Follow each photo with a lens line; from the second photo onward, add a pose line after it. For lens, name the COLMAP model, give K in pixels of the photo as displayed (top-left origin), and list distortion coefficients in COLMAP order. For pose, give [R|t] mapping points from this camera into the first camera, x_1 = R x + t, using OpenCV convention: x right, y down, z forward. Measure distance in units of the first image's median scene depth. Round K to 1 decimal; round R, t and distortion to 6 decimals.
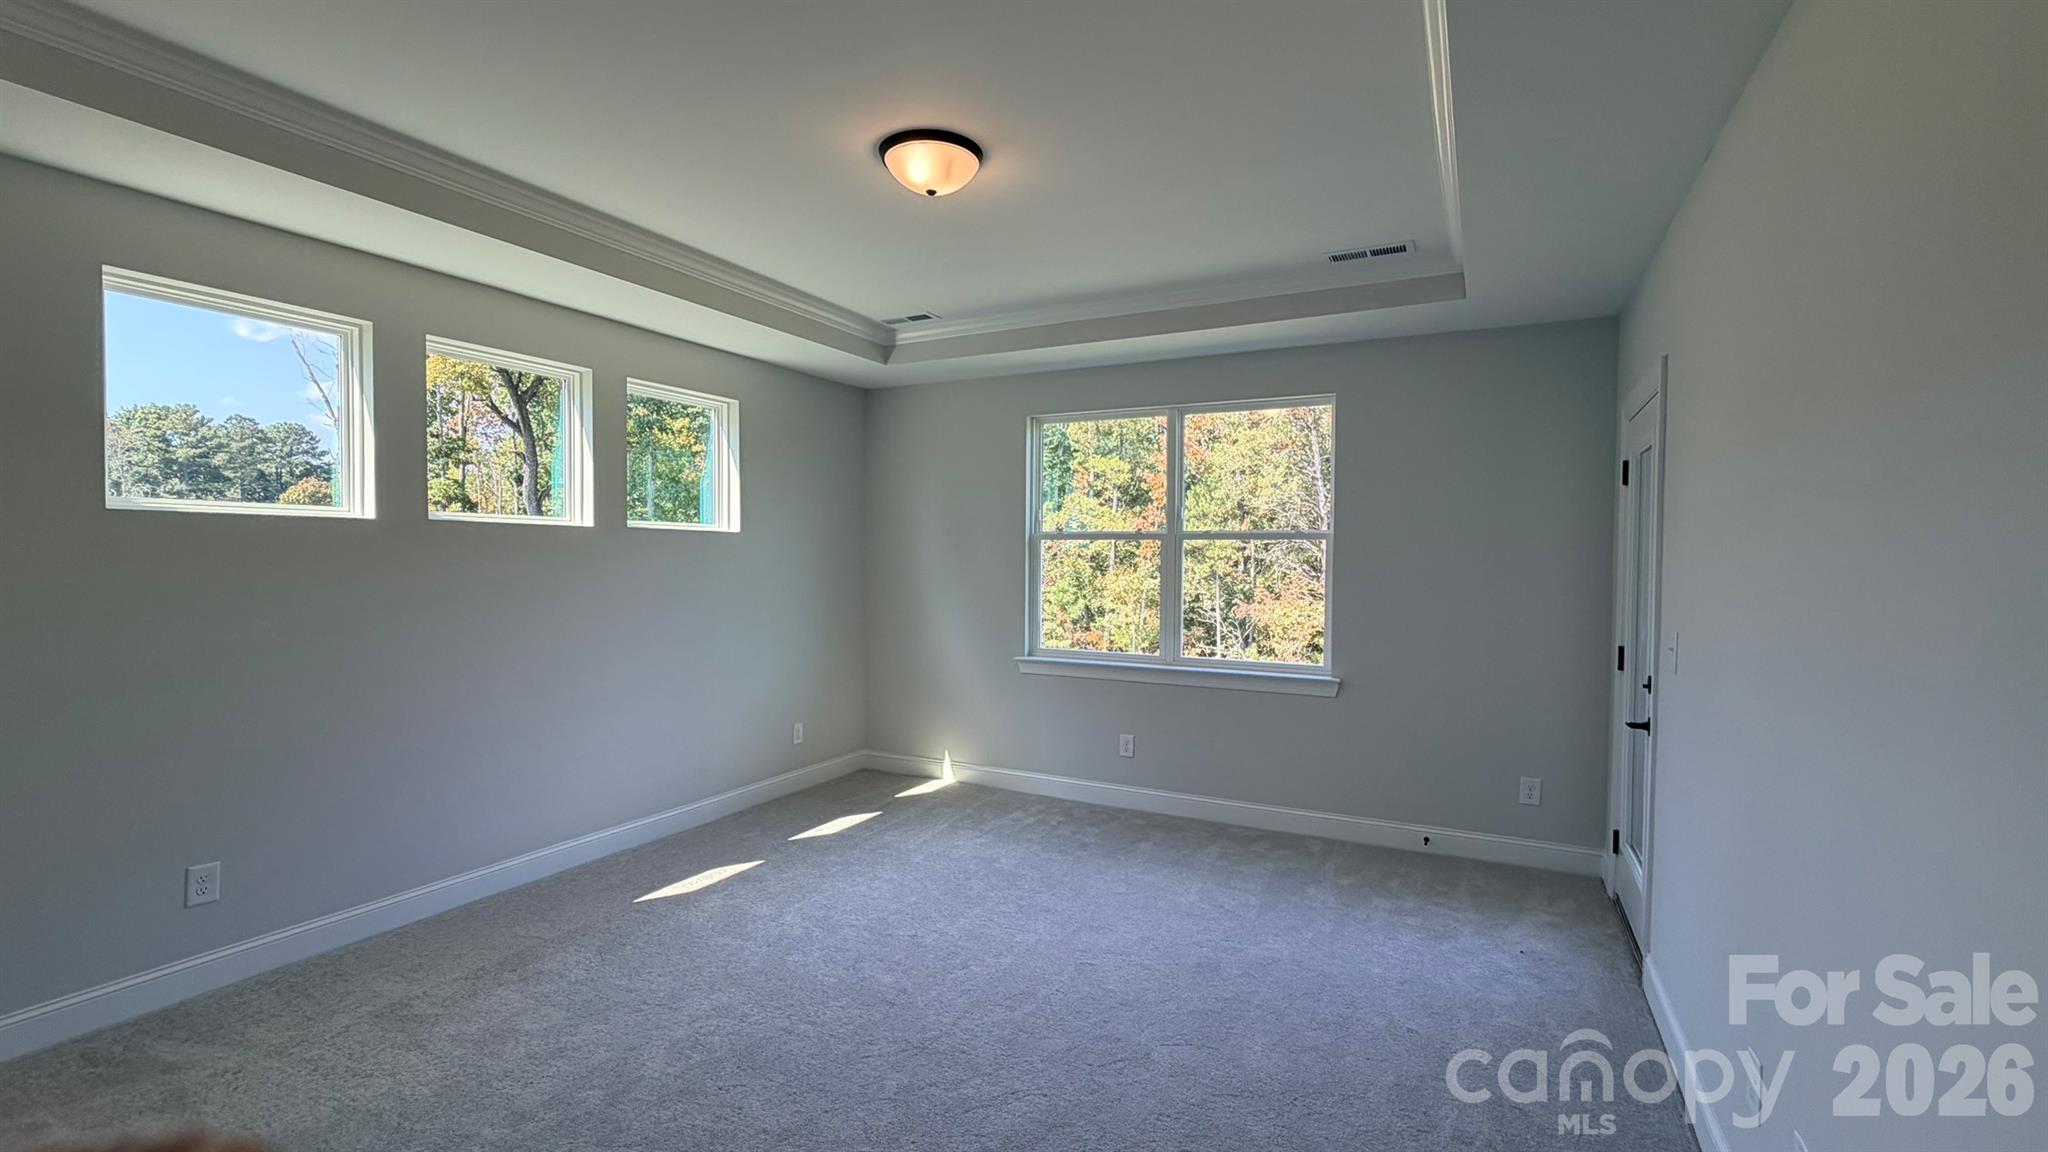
lens RADIAL K [[884.1, 0, 1024.1], [0, 884.1, 578.3], [0, 0, 1]] dist [0.000898, -0.001884]
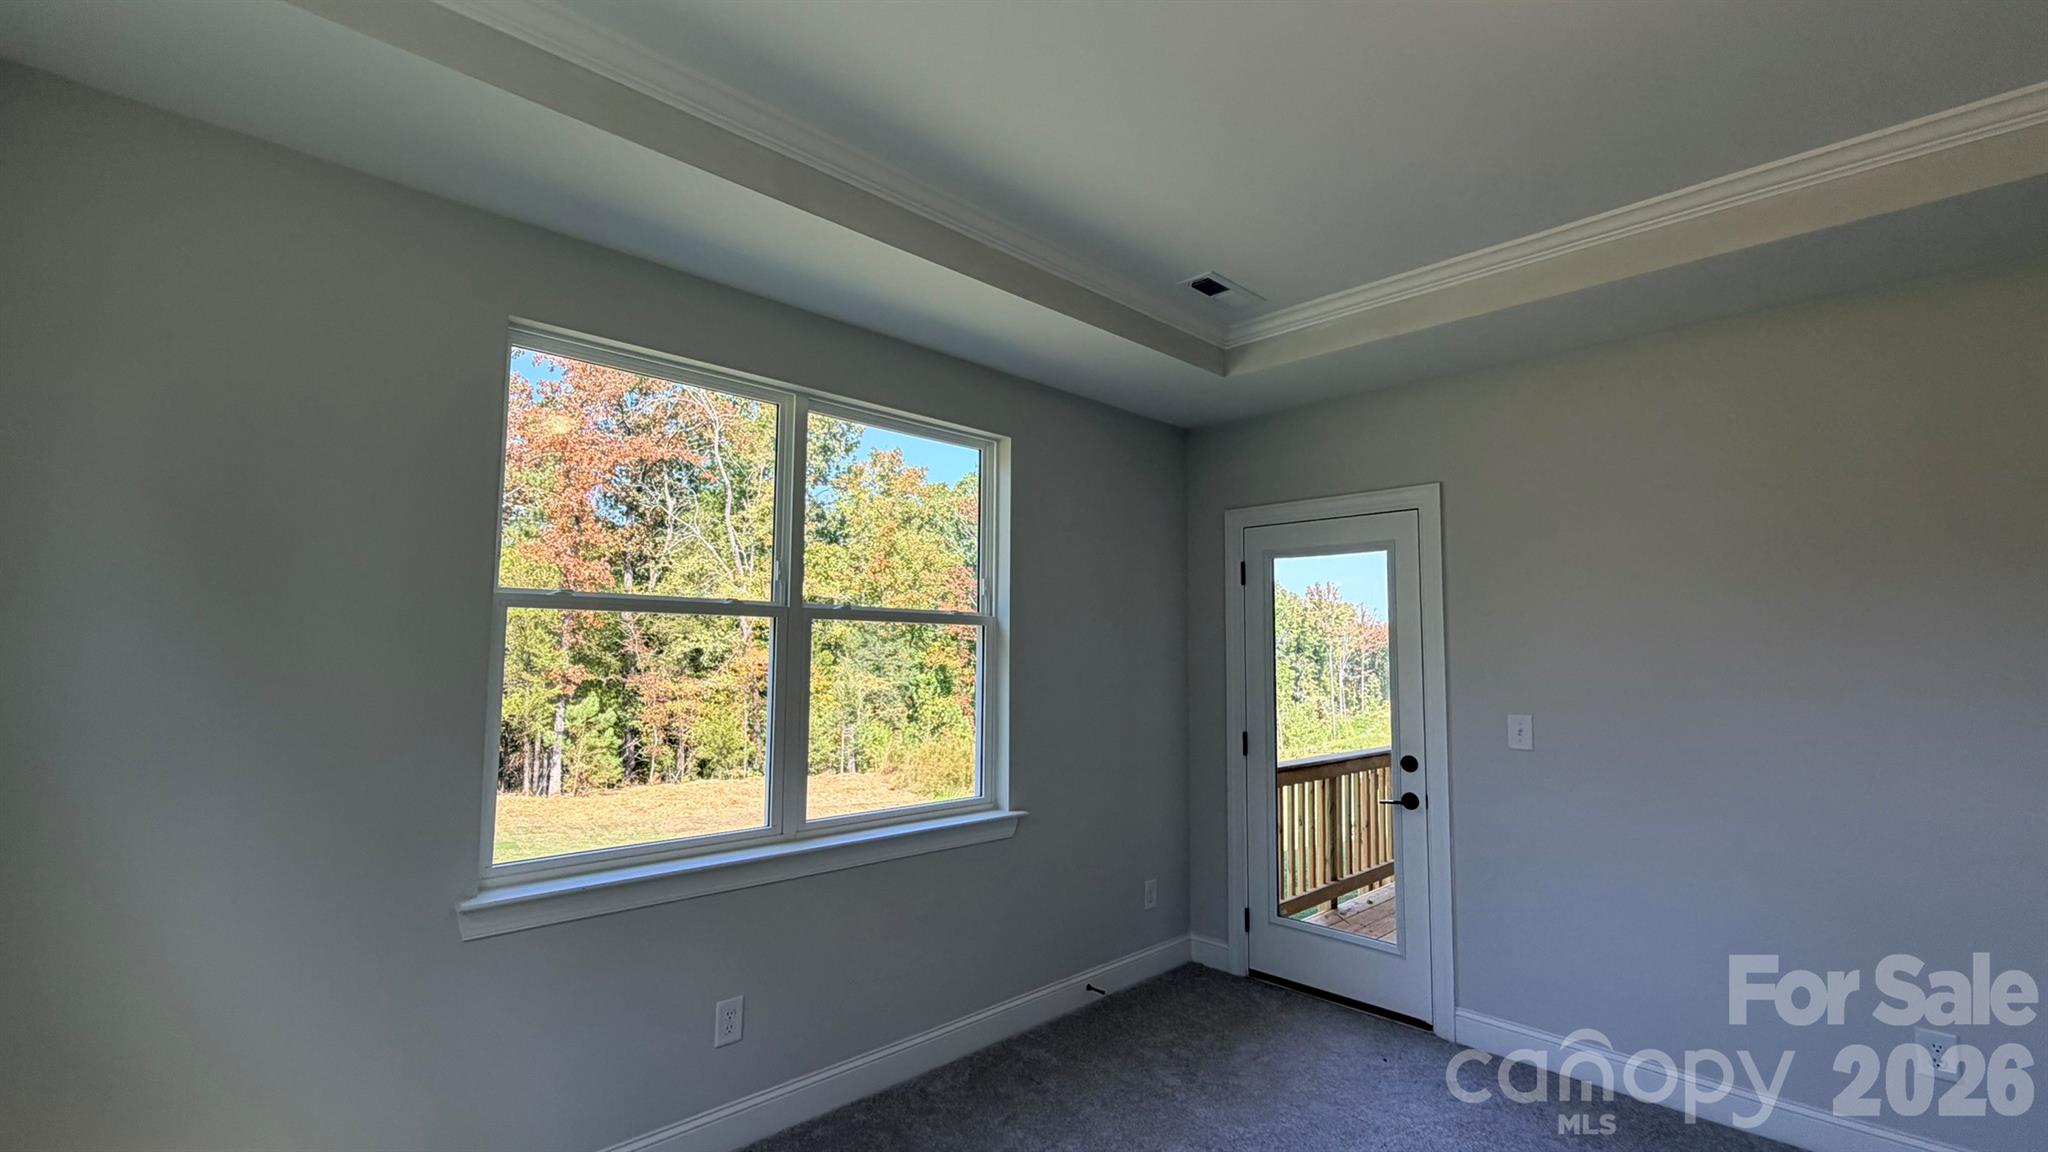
lens RADIAL K [[884.1, 0, 1027.8], [0, 884.1, 577.9], [0, 0, 1]] dist [0.000898, -0.001884]
pose [[0.316438, 0.074023, 0.945721, -0.313334], [0.016792, 0.996357, -0.083605, -0.017755], [-0.948464, 0.042336, 0.314043, 0.637517]]
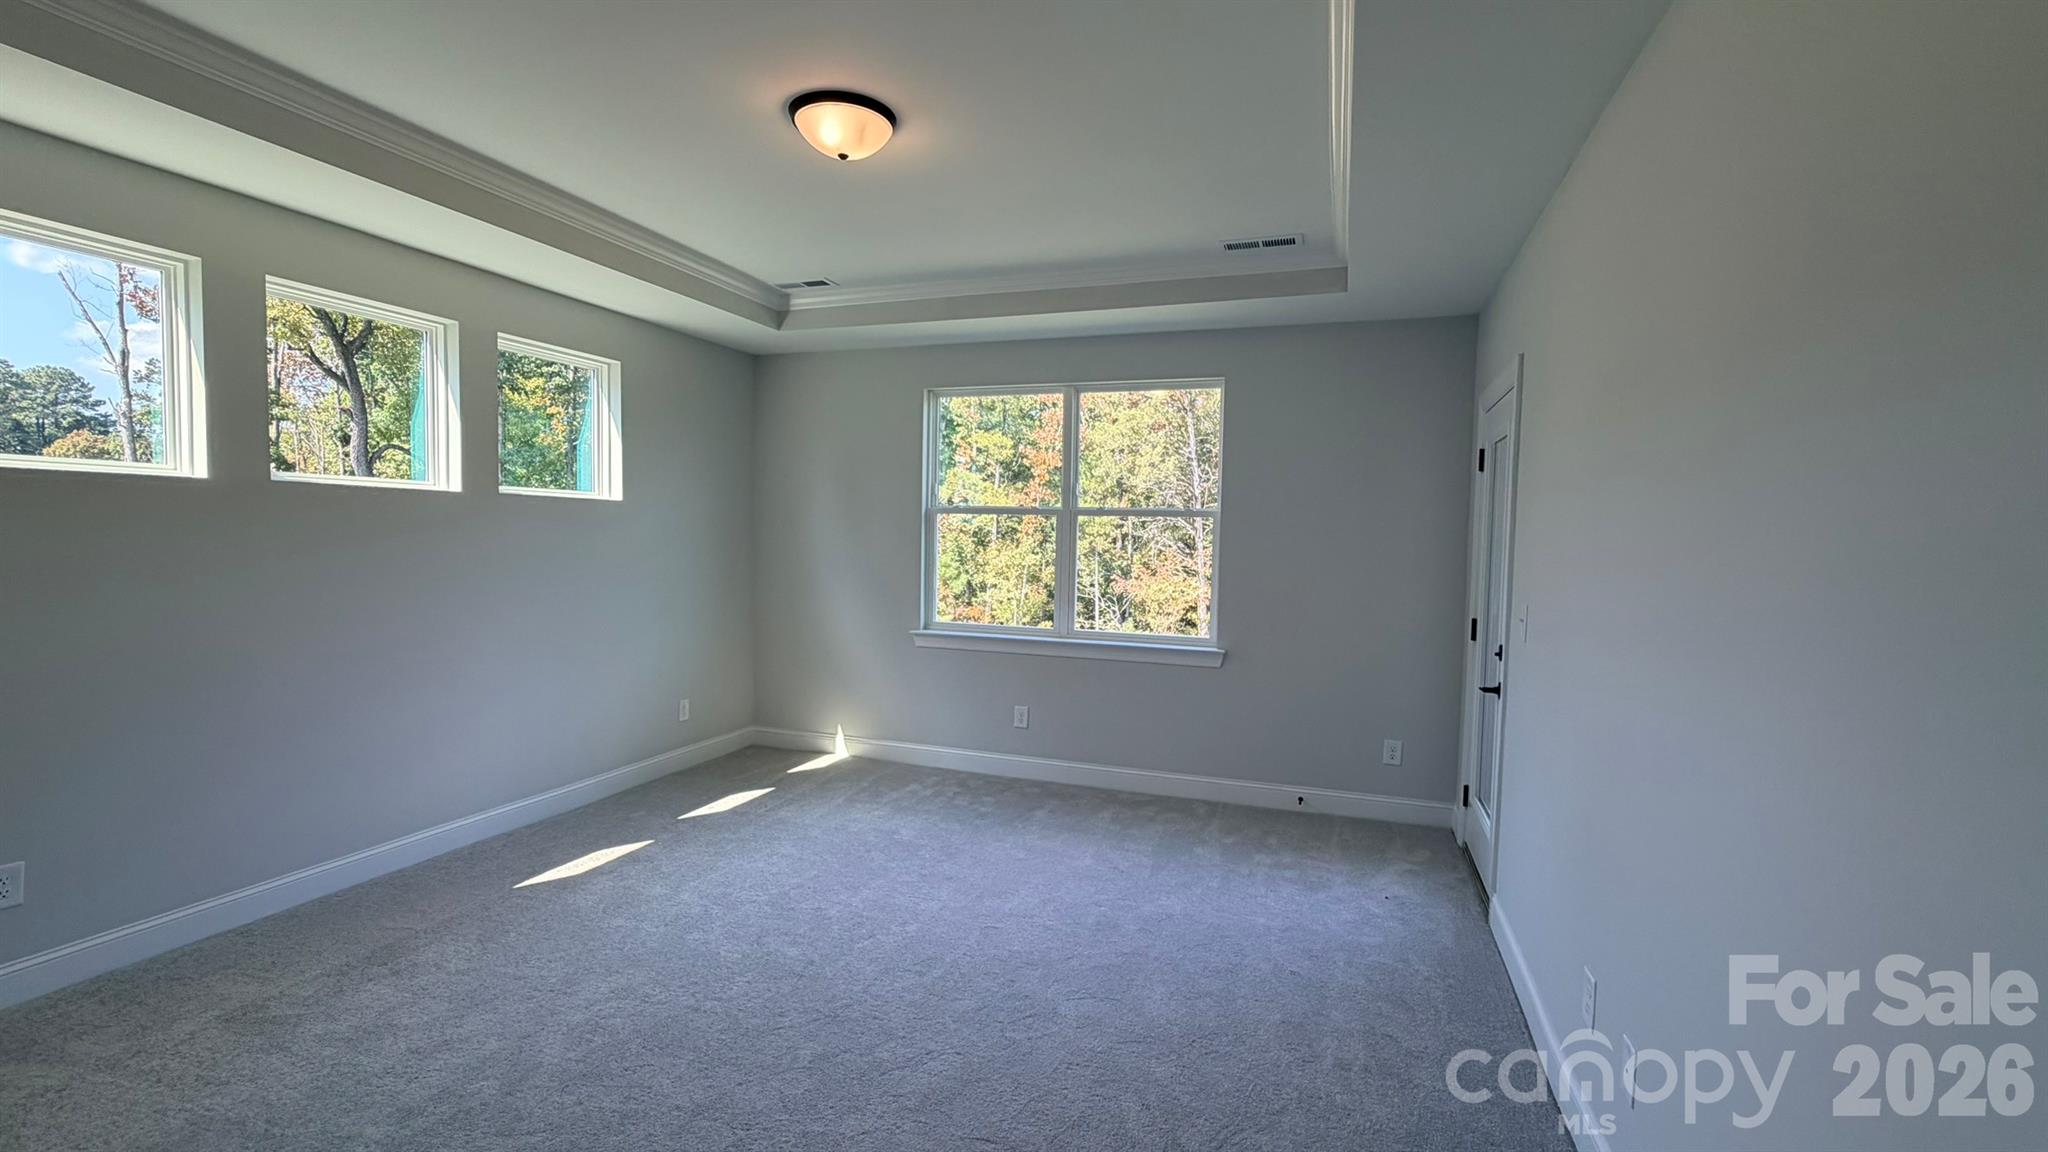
lens RADIAL K [[884.1, 0, 1027.7], [0, 884.1, 574.2], [0, 0, 1]] dist [0.000898, -0.001884]
pose [[0.990163, 0.006027, 0.139785, -0.018885], [-0.009320, 0.999694, 0.022914, 0.001553], [-0.139605, -0.023992, 0.989917, -0.005487]]
